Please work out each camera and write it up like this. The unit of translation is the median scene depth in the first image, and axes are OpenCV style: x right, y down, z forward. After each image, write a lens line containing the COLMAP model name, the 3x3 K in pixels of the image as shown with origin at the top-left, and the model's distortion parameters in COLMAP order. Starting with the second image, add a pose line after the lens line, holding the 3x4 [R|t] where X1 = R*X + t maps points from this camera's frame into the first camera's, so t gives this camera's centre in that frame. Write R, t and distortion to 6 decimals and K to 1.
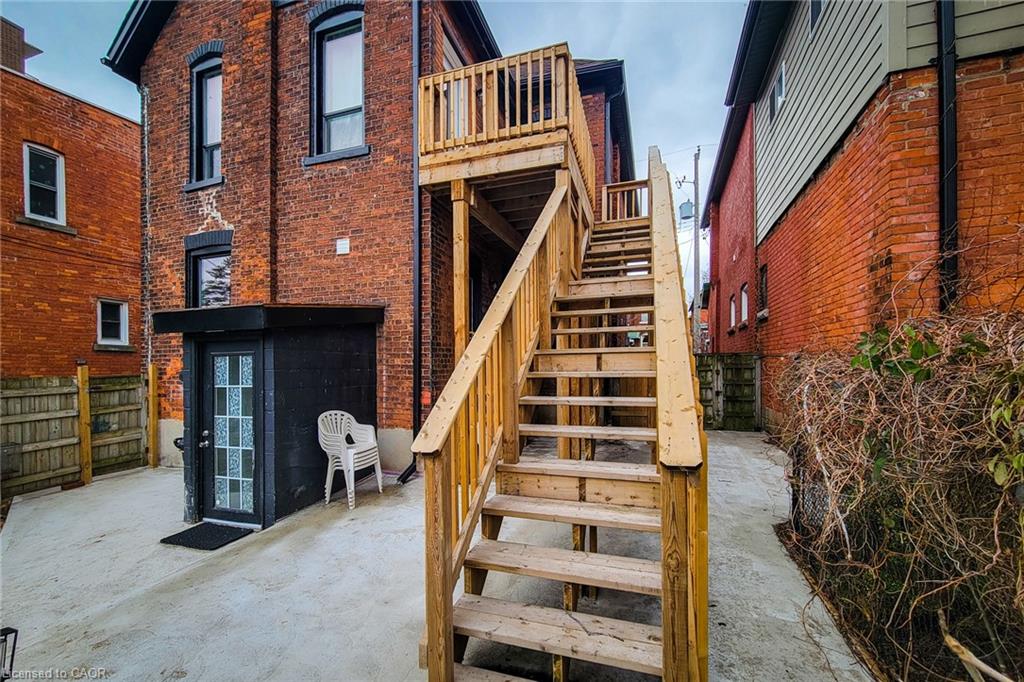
lens RADIAL K [[423.2, 0, 505.8], [0, 423.2, 371.5], [0, 0, 1]] dist [0.013775, 0.000502]
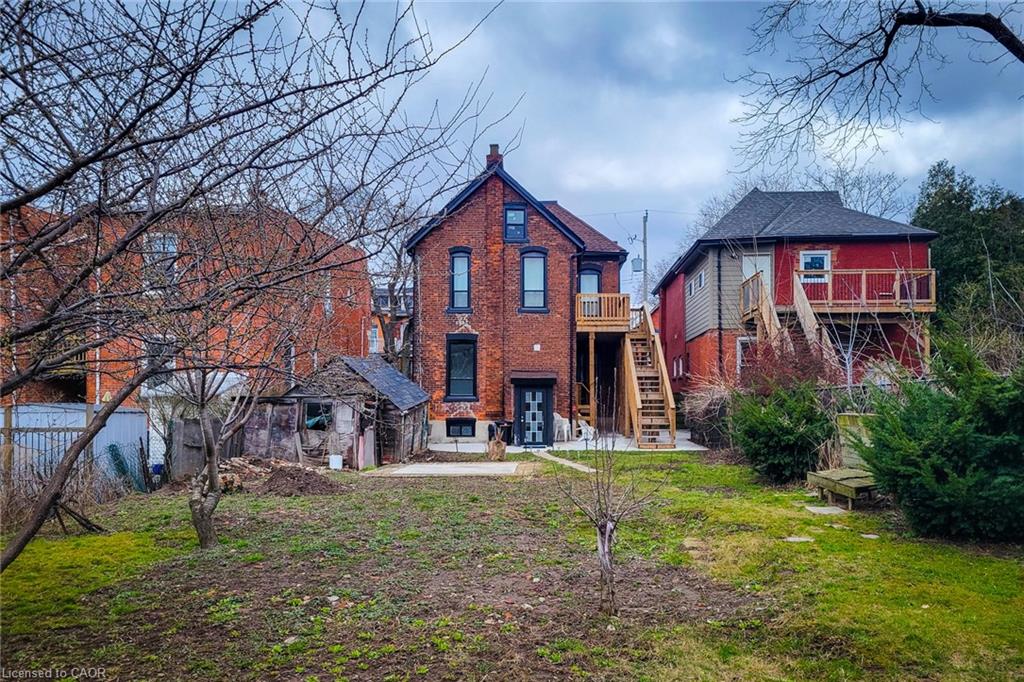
lens RADIAL K [[791.7, 0, 555.5], [0, 791.7, 401.9], [0, 0, 1]] dist [0.042681, -0.009141]
pose [[0.938413, 0.014333, 0.345218, -1.760915], [-0.009388, 0.999828, -0.015992, 0.089532], [-0.345388, 0.011766, 0.938386, -3.171428]]
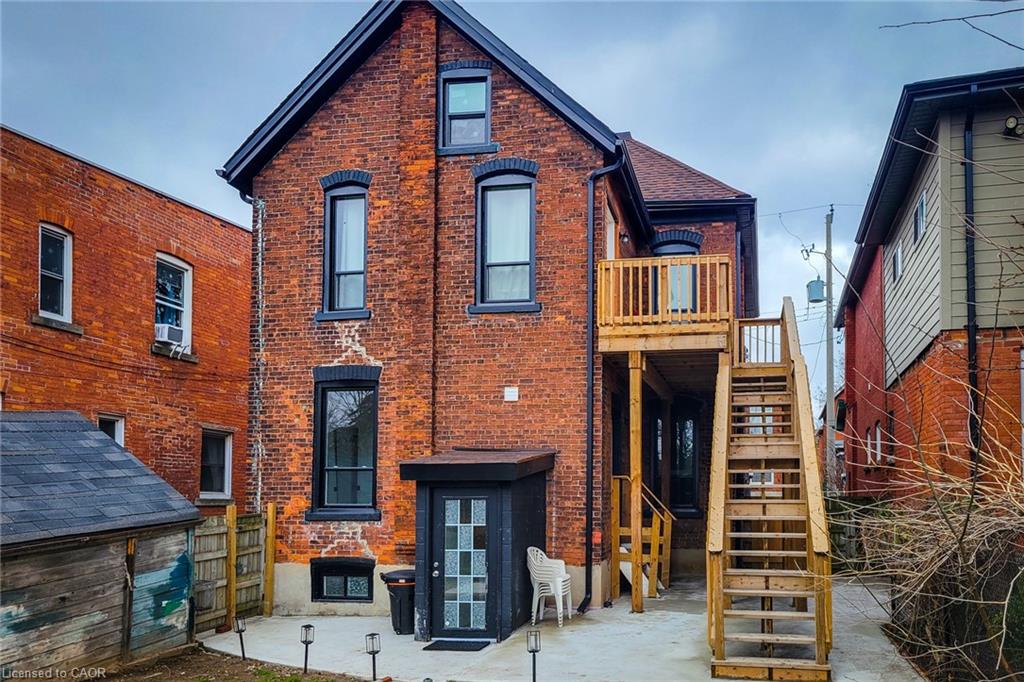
lens RADIAL K [[798.5, 0, 618.8], [0, 798.5, 453.0], [0, 0, 1]] dist [0.091132, -0.002093]
pose [[0.986611, 0.022222, 0.161569, -0.411742], [-0.010622, 0.997326, -0.072308, -0.005887], [-0.162744, 0.069624, 0.984209, -0.936520]]
